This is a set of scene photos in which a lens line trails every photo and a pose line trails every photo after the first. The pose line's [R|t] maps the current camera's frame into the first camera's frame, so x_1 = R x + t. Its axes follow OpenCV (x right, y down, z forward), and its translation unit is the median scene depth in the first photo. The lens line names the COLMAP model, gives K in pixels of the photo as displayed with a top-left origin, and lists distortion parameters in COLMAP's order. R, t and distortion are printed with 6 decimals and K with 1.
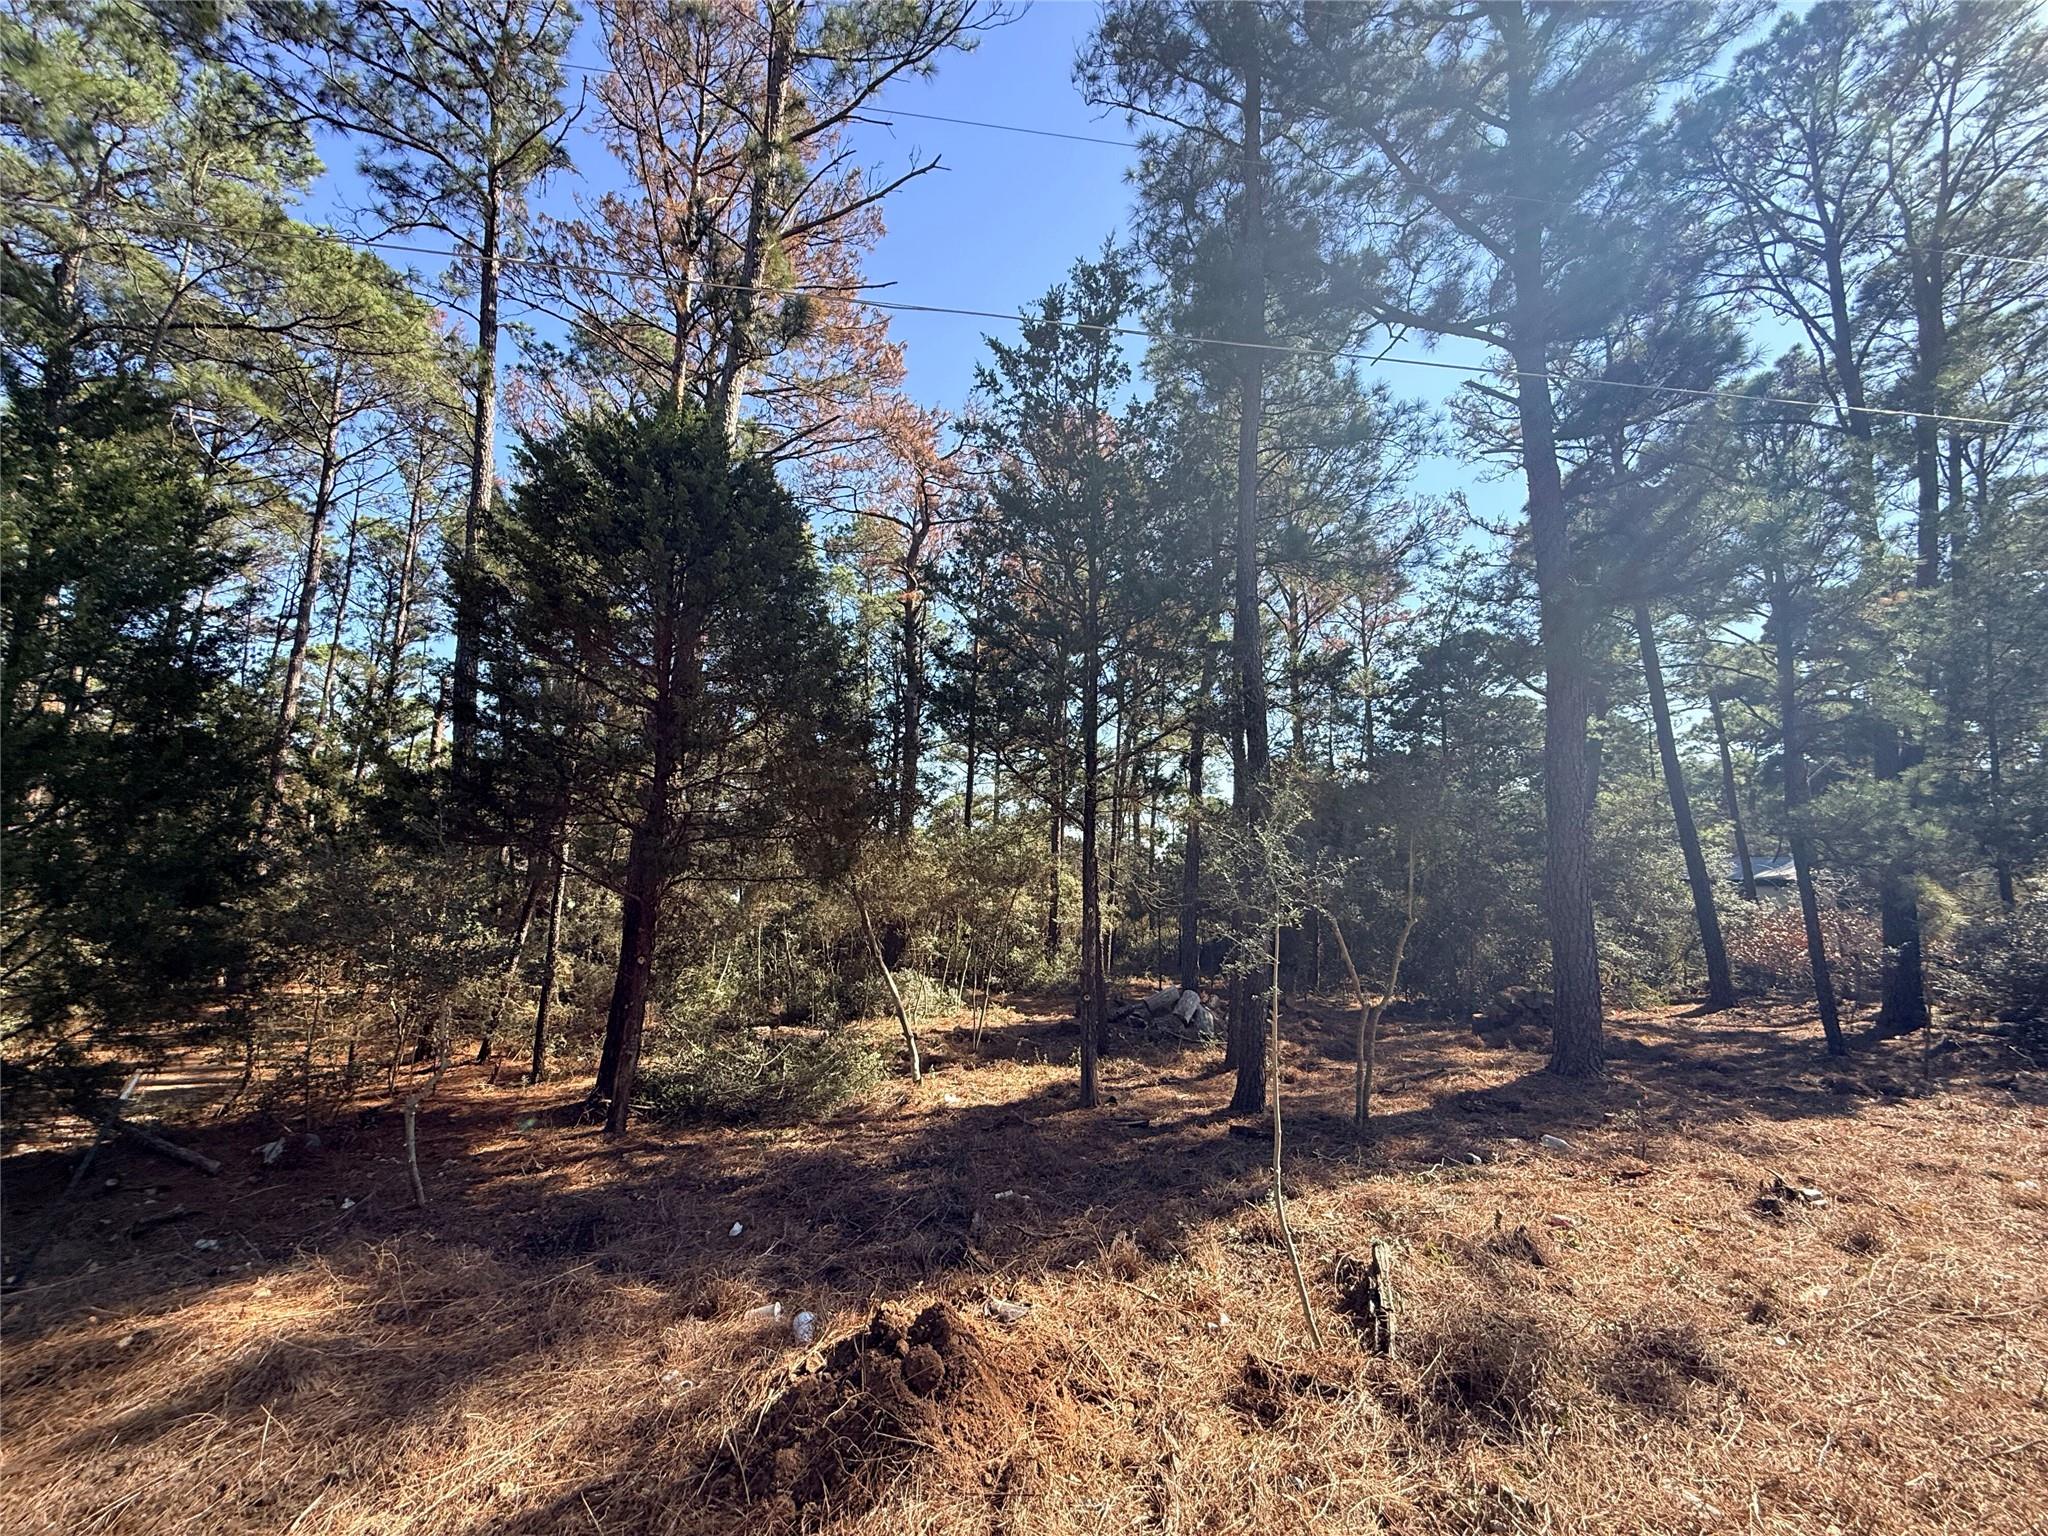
lens RADIAL K [[809.2, 0, 1025.2], [0, 809.2, 772.5], [0, 0, 1]] dist [0.001069, 0.000073]
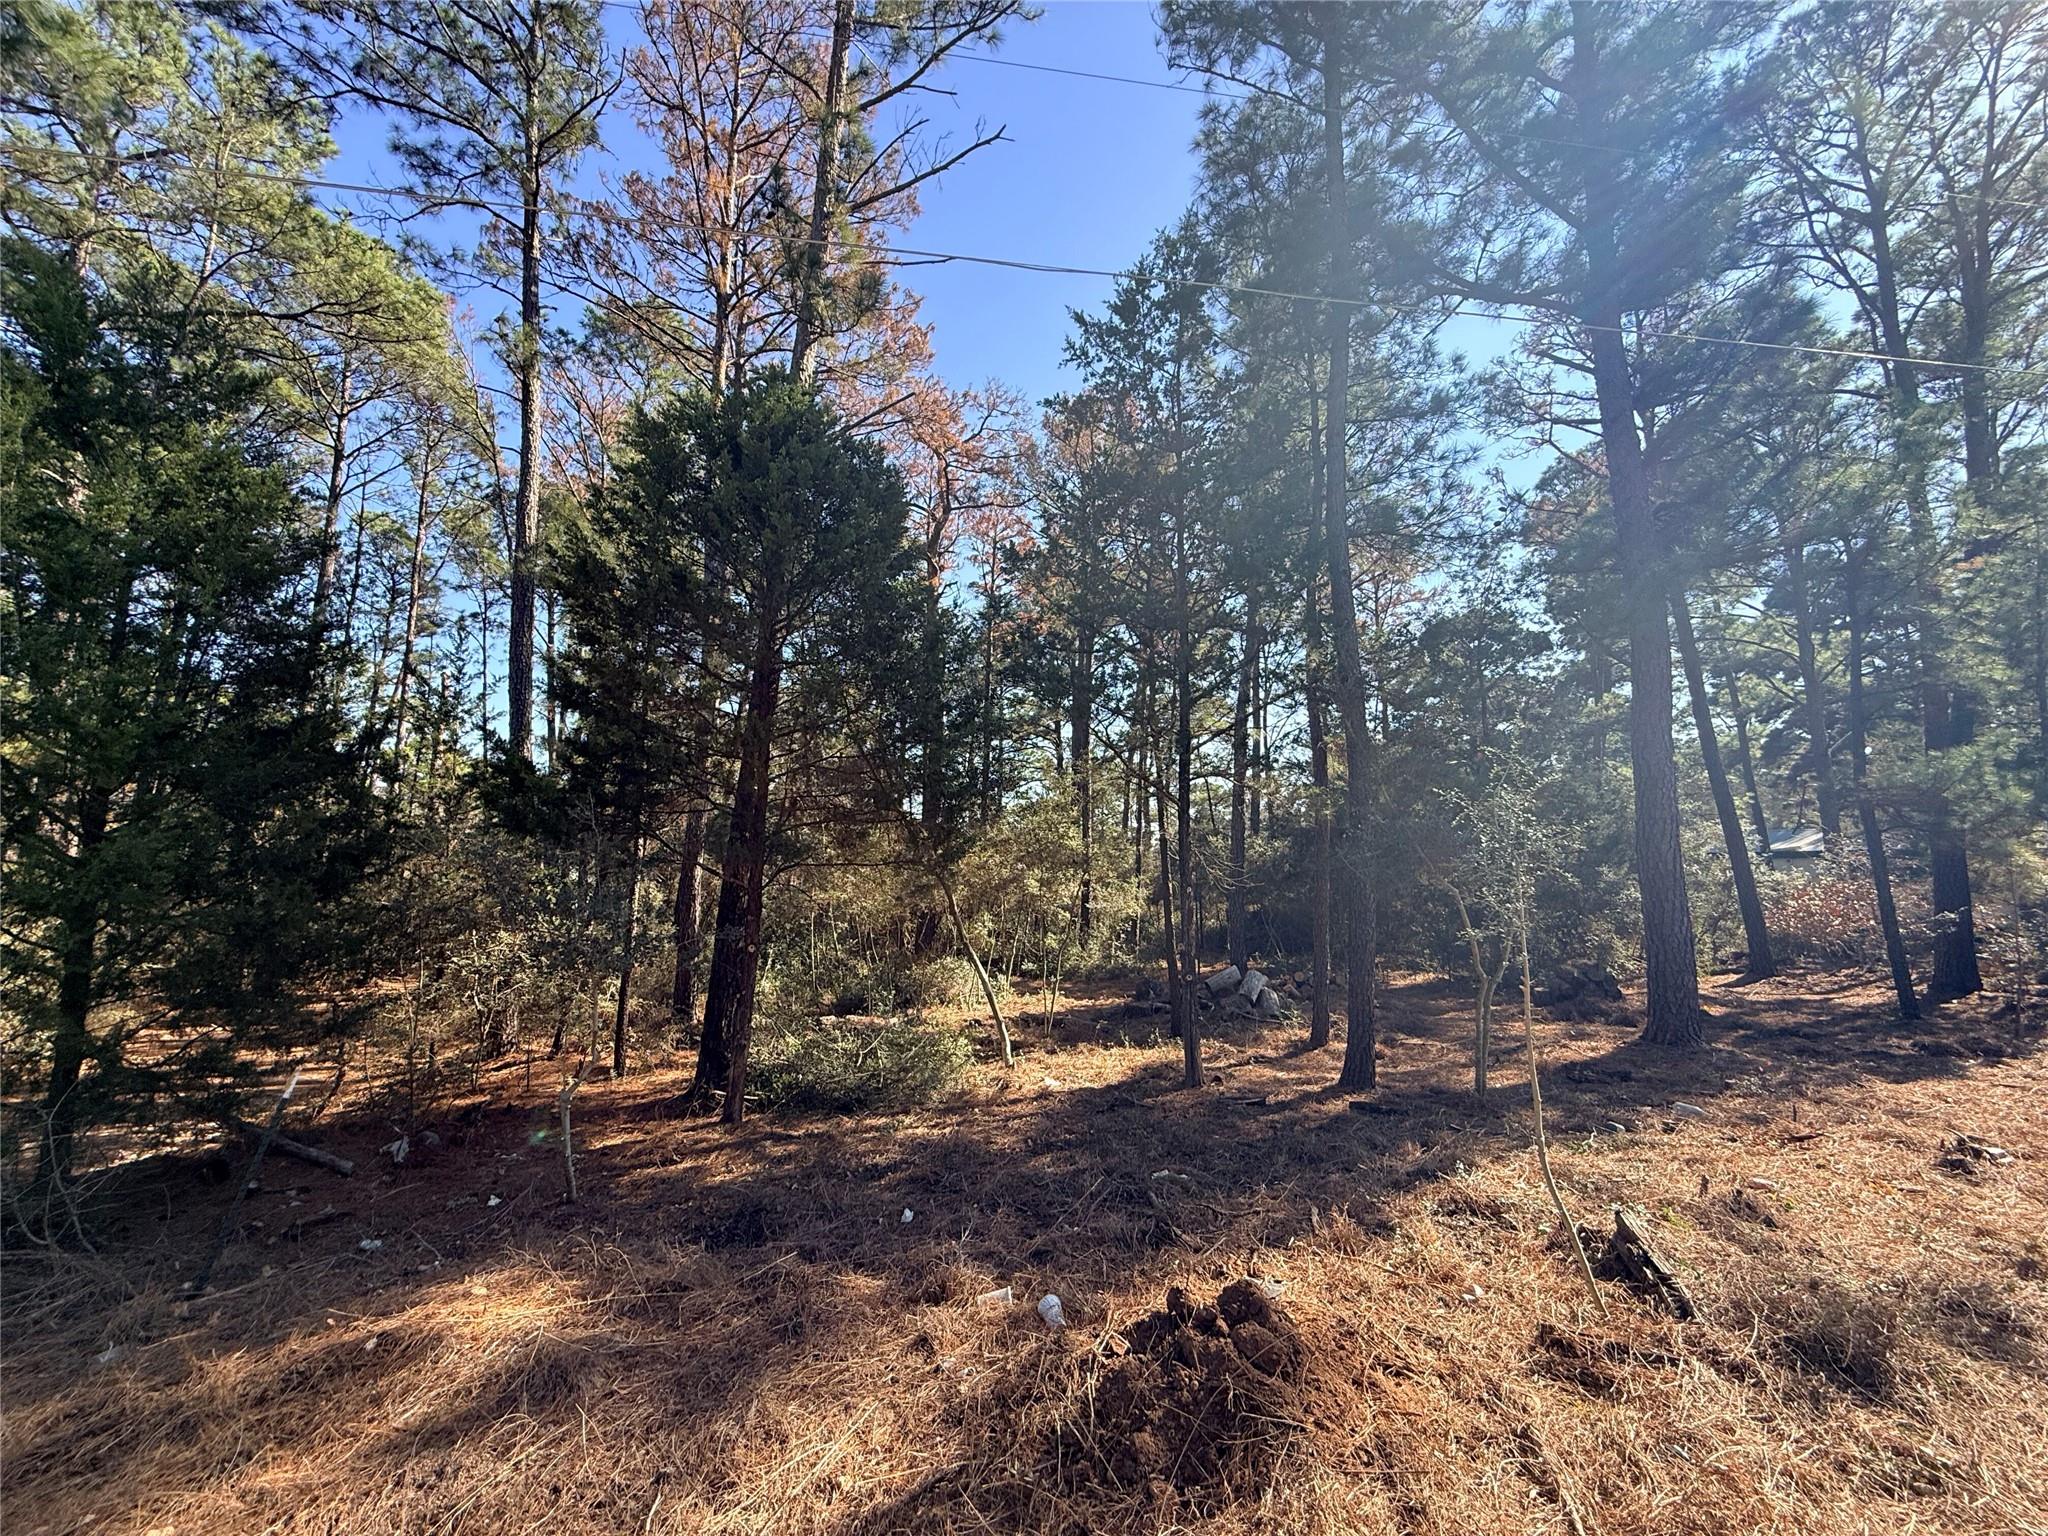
lens RADIAL K [[808.1, 0, 1020.3], [0, 808.1, 771.8], [0, 0, 1]] dist [0.000705, 0.000329]
pose [[0.999725, -0.018341, 0.014634, -0.114579], [0.018168, 0.999764, 0.011899, 0.008422], [-0.014849, -0.011630, 0.999822, 0.012064]]
